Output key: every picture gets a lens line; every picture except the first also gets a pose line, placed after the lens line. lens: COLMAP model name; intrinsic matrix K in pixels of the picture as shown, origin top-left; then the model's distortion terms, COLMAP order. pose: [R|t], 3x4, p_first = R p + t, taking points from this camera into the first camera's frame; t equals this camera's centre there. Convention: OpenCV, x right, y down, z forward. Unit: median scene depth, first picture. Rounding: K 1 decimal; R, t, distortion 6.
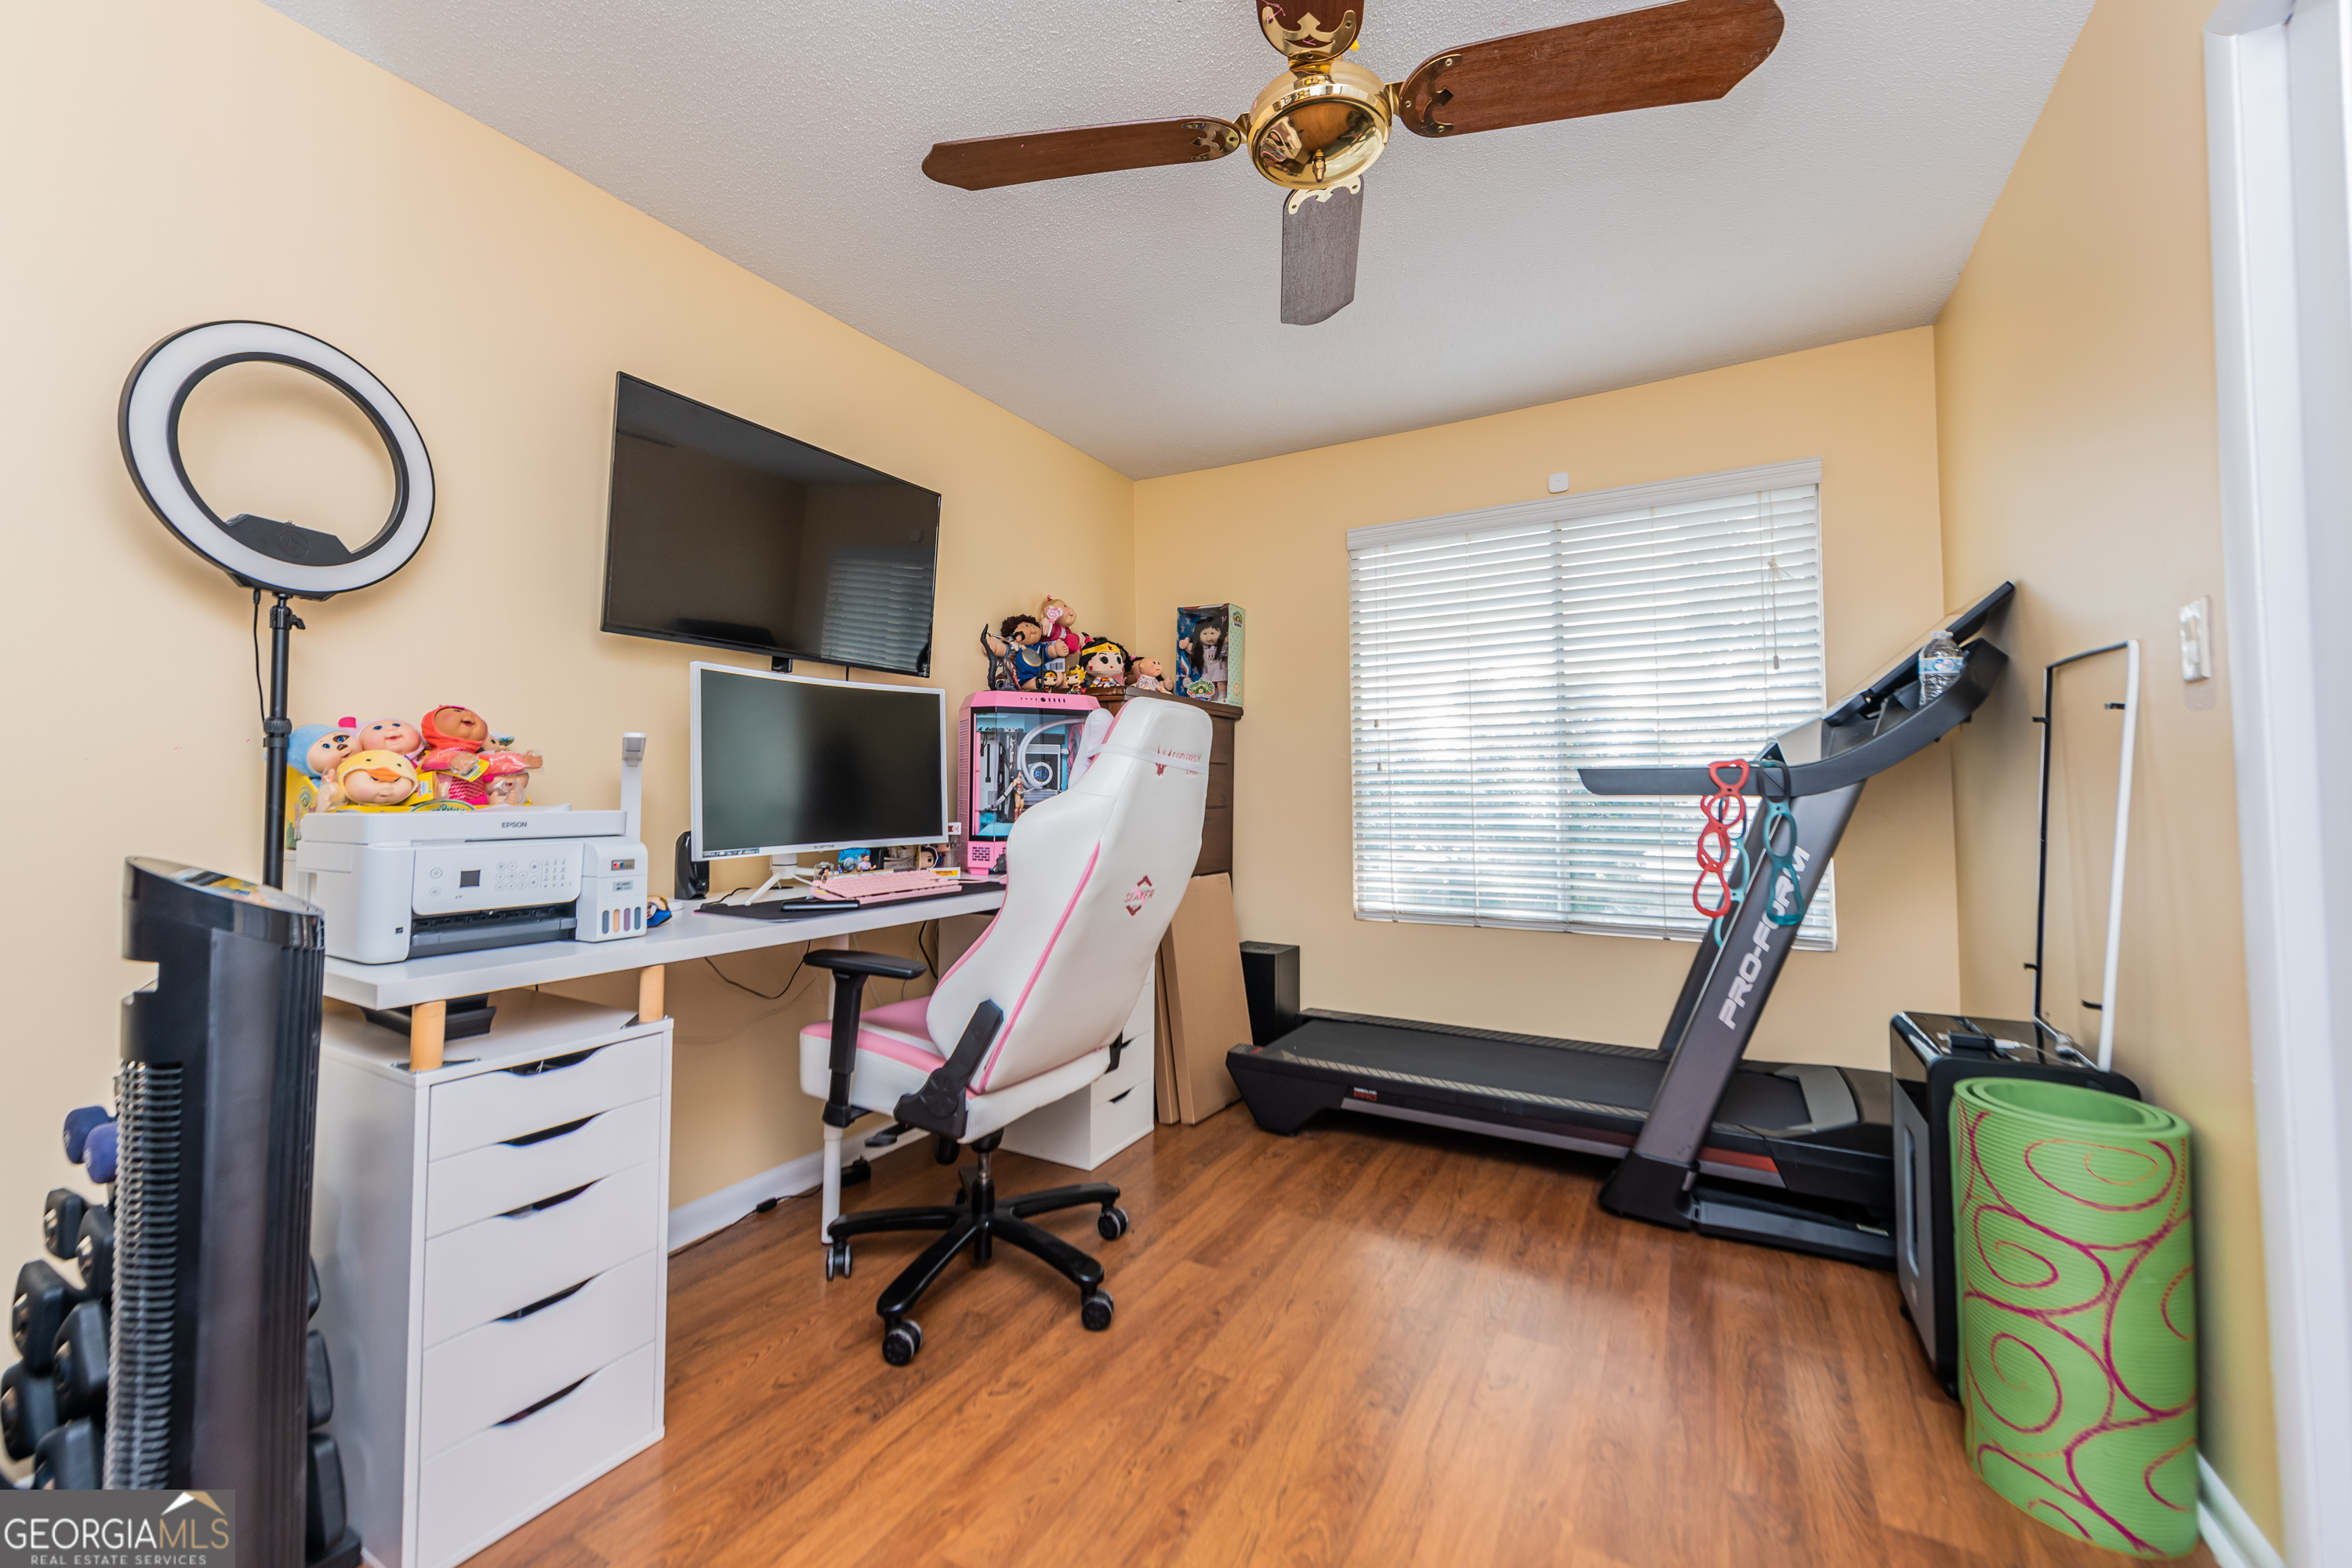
lens RADIAL K [[915.7, 0, 1173.6], [0, 915.7, 761.4], [0, 0, 1]] dist [0.021395, -0.009358]
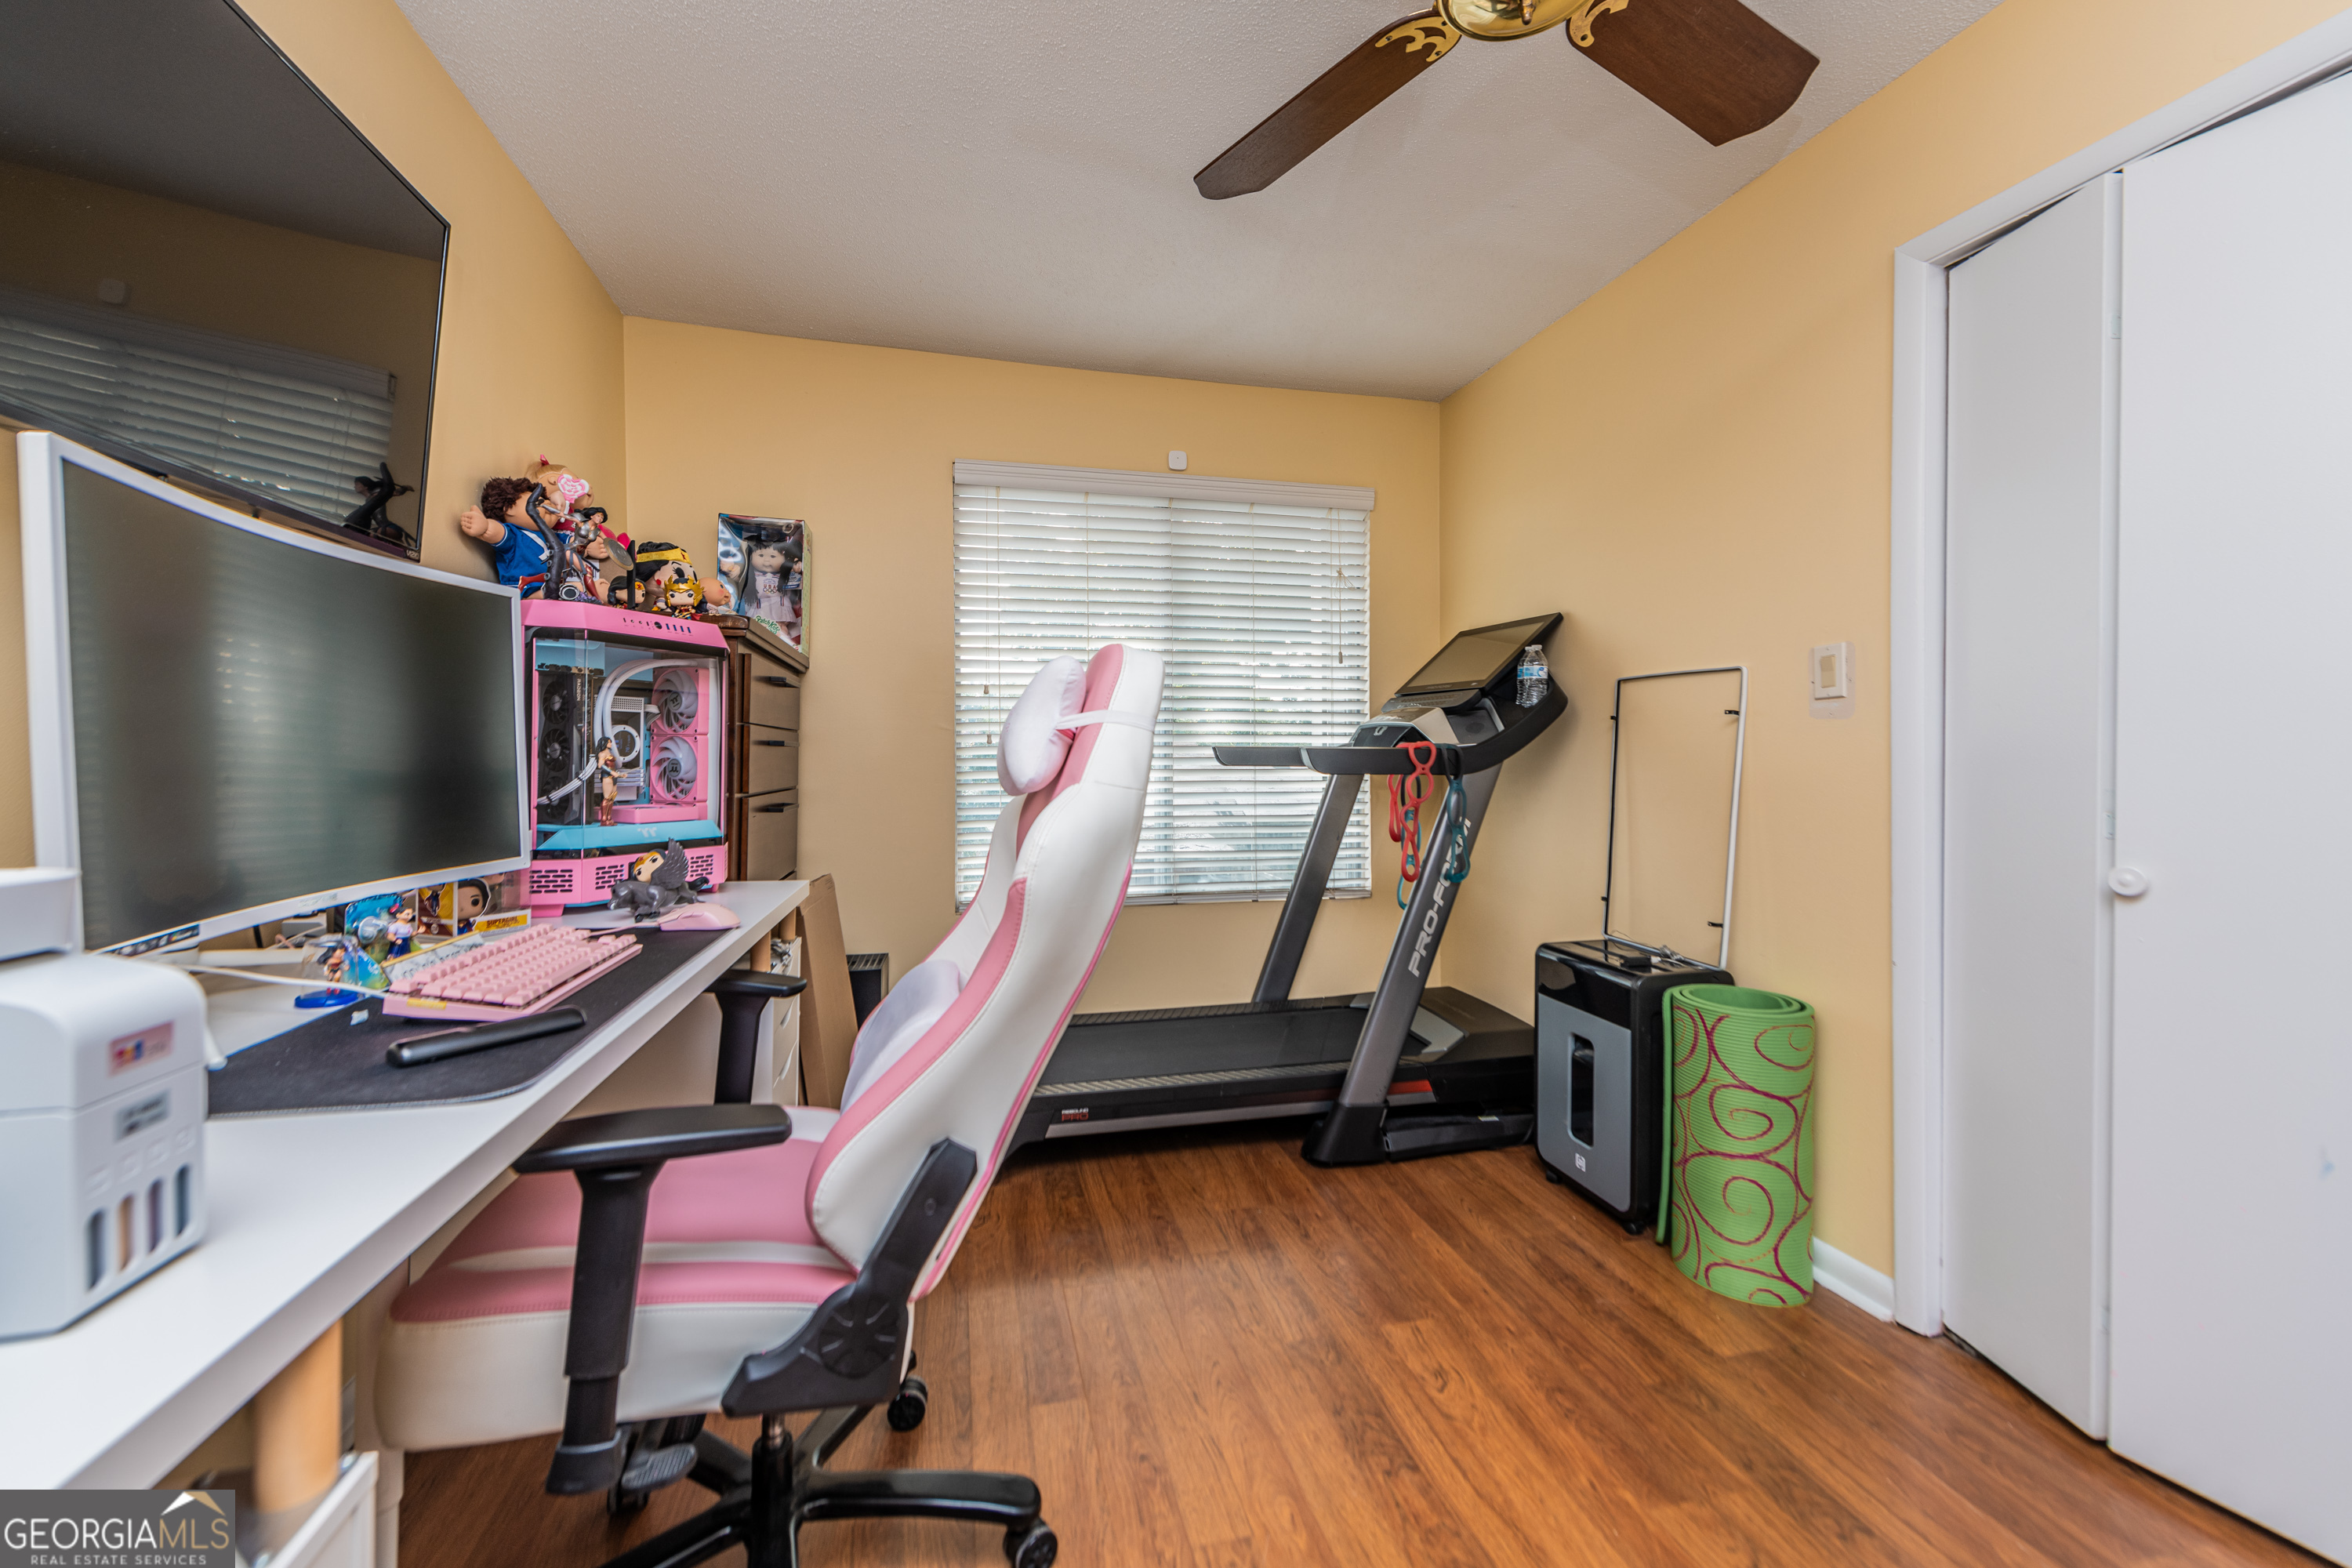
lens RADIAL K [[914.1, 0, 1170.5], [0, 914.1, 759.0], [0, 0, 1]] dist [0.016804, 0.000076]
pose [[0.734174, 0.002324, 0.678957, -0.359938], [-0.025085, 0.999404, 0.023704, -0.000053], [-0.678498, -0.034435, 0.733795, 0.347296]]
